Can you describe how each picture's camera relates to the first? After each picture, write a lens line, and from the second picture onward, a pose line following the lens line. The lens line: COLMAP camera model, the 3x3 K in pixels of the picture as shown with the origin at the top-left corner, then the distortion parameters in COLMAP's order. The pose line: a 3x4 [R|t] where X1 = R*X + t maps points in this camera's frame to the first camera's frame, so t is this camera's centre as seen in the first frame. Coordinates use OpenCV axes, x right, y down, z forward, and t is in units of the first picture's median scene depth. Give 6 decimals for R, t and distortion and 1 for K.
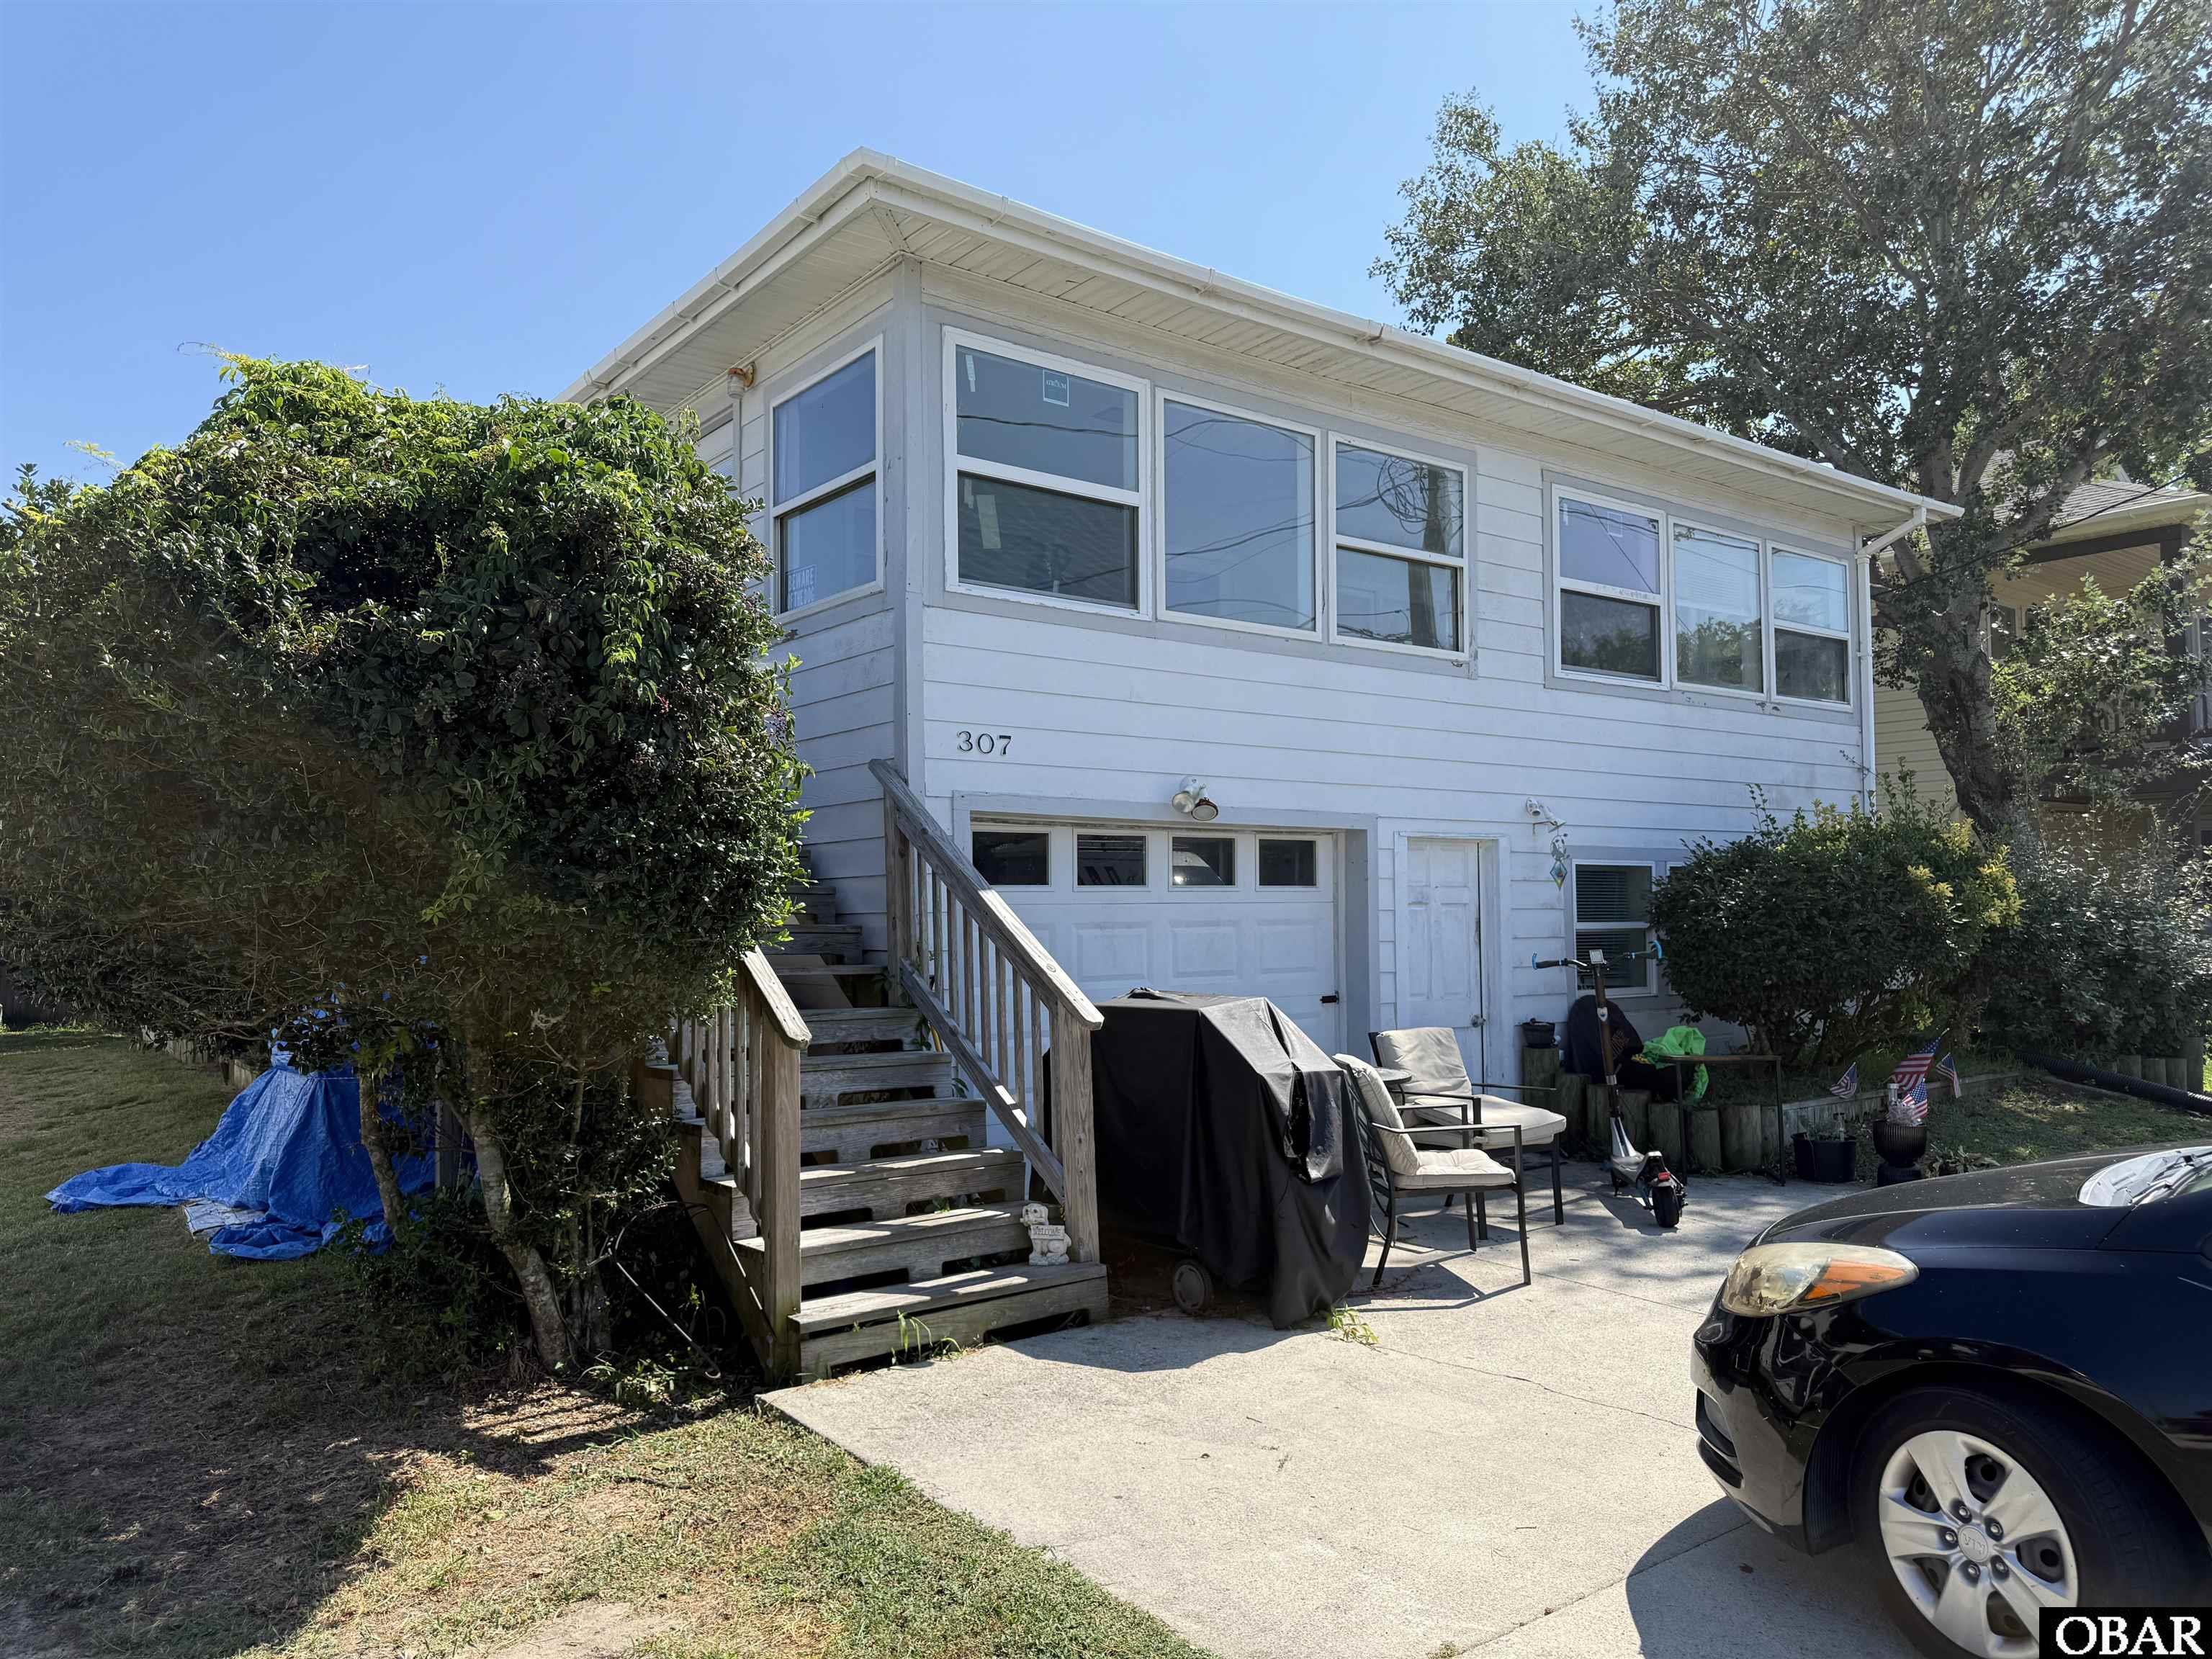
lens RADIAL K [[1554.5, 0, 1106.0], [0, 1554.5, 829.5], [0, 0, 1]] dist [0.118308, -0.186981]
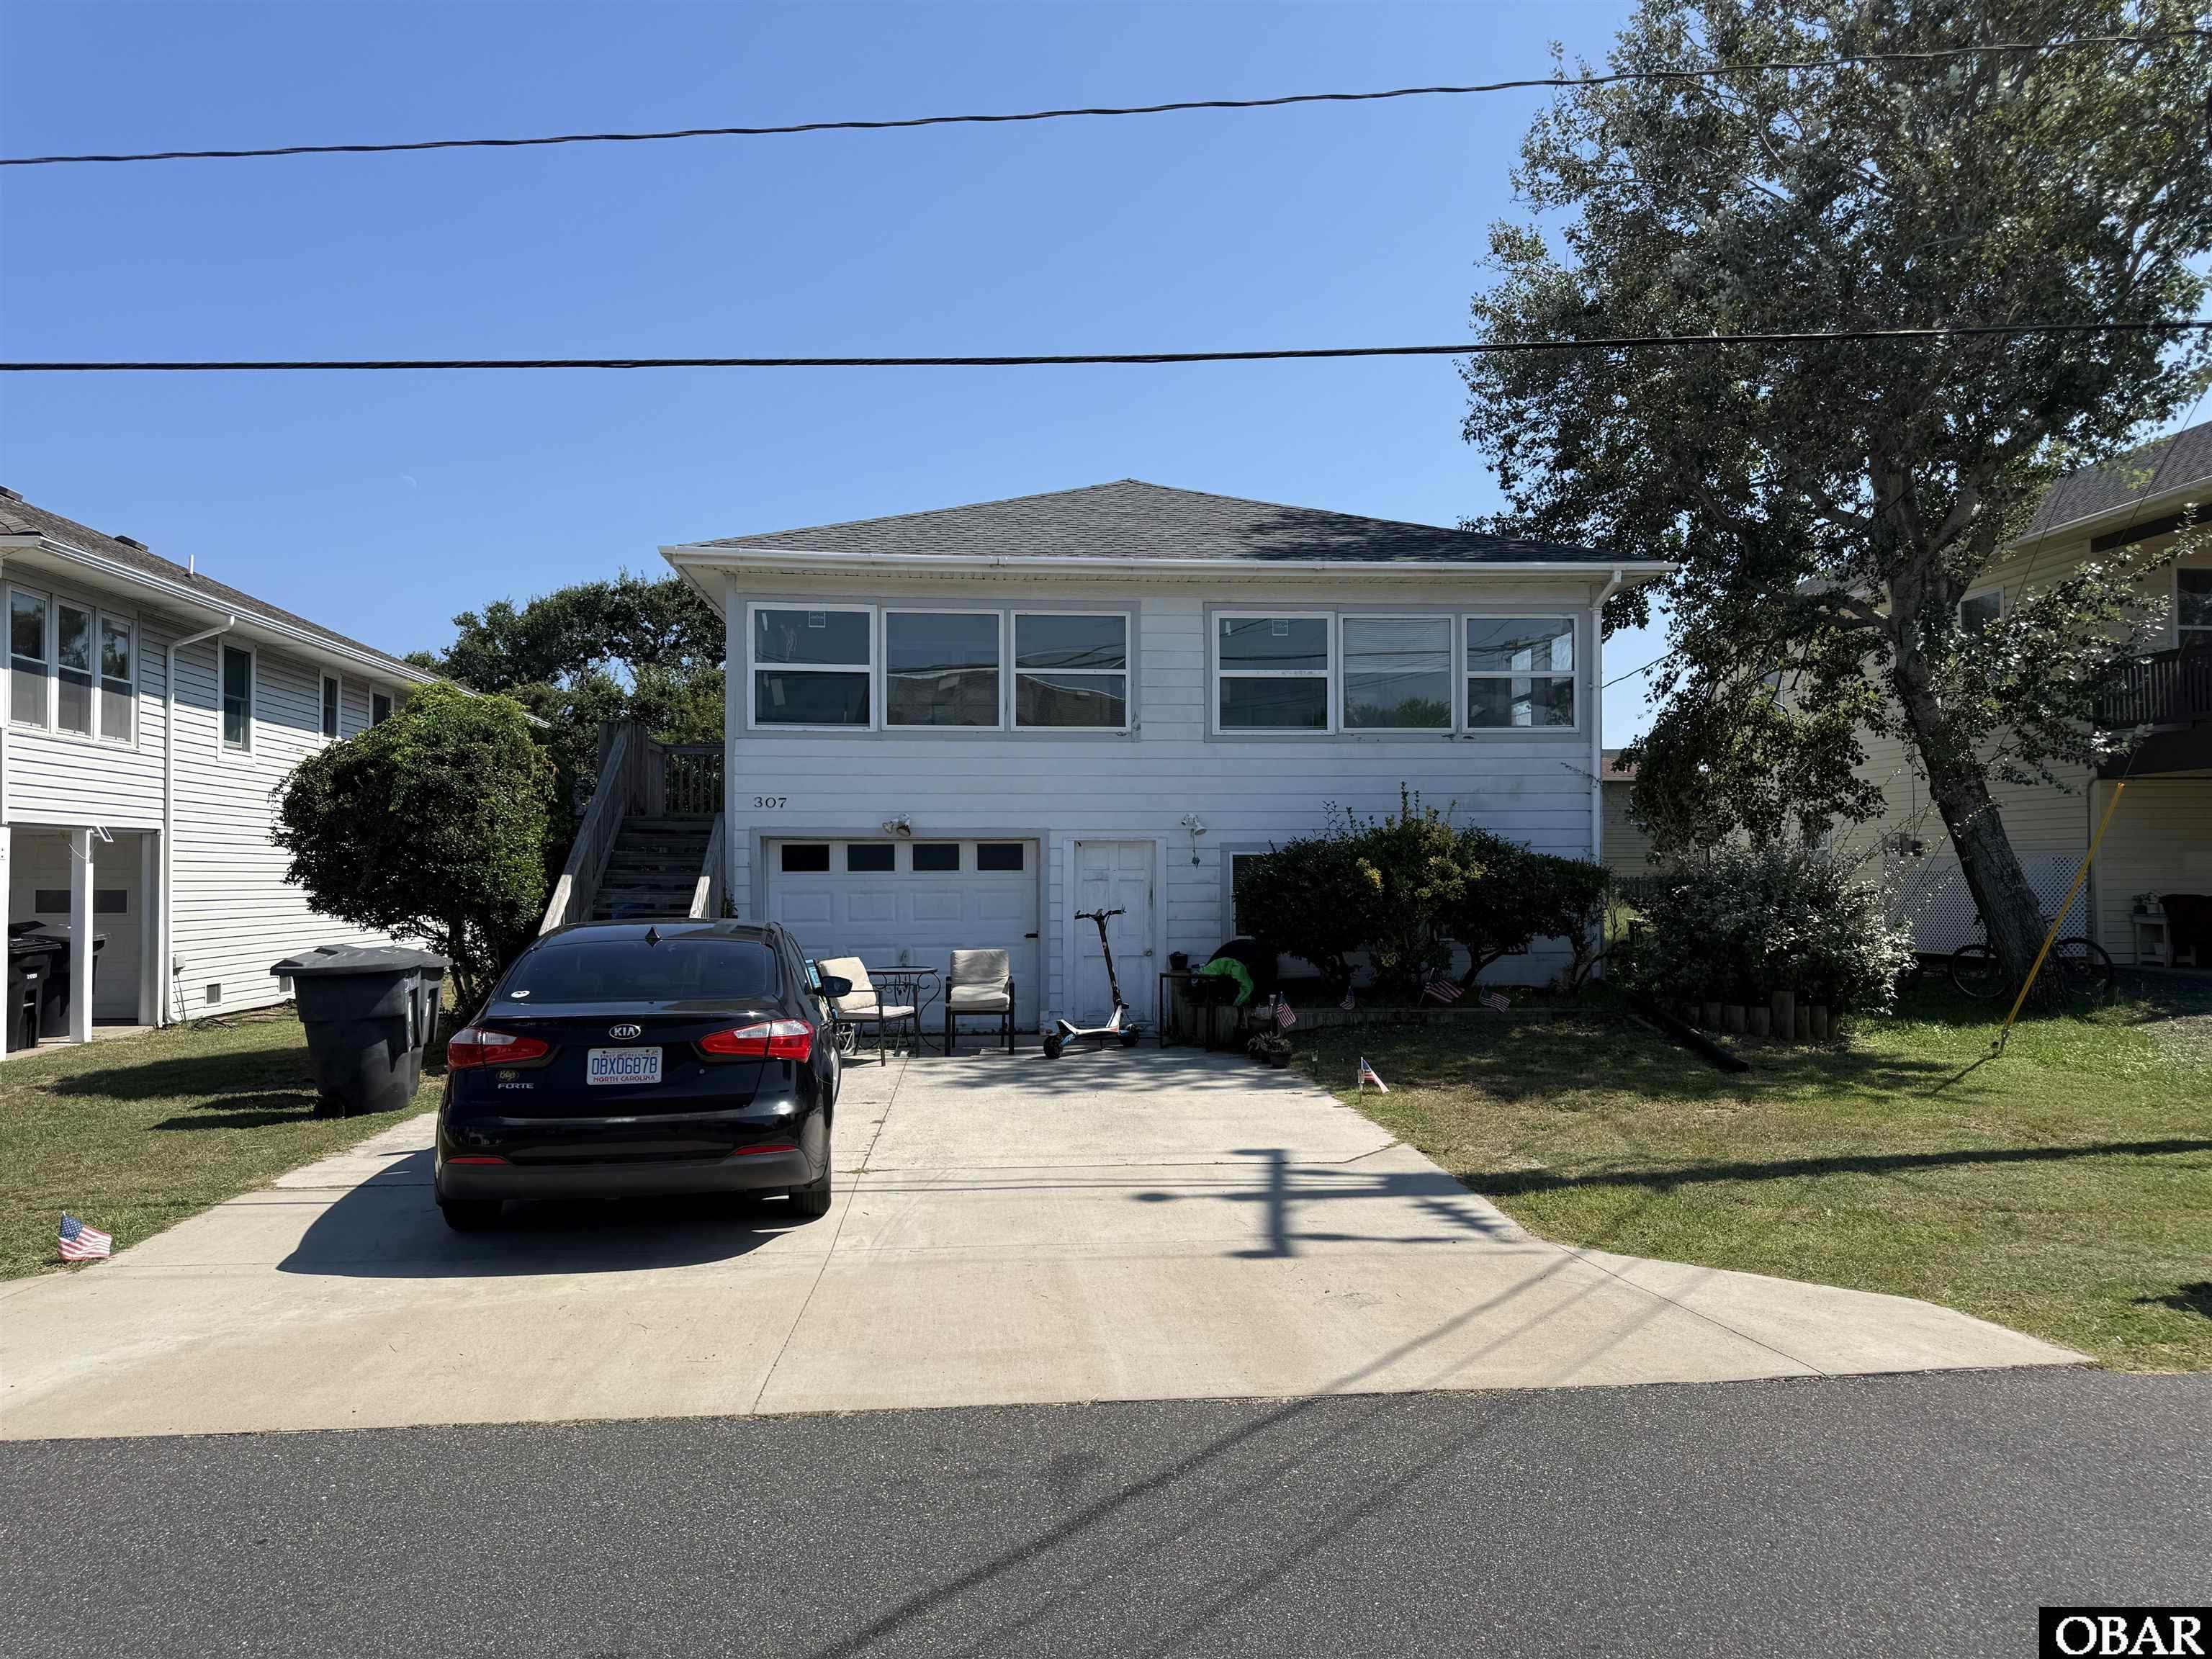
lens RADIAL K [[1554.5, 0, 1106.0], [0, 1554.5, 829.5], [0, 0, 1]] dist [0.118308, -0.186981]
pose [[0.846098, -0.013277, -0.532862, 1.364324], [0.024663, 0.999594, 0.014254, -0.037427], [0.532456, -0.025202, 0.846082, -0.495102]]
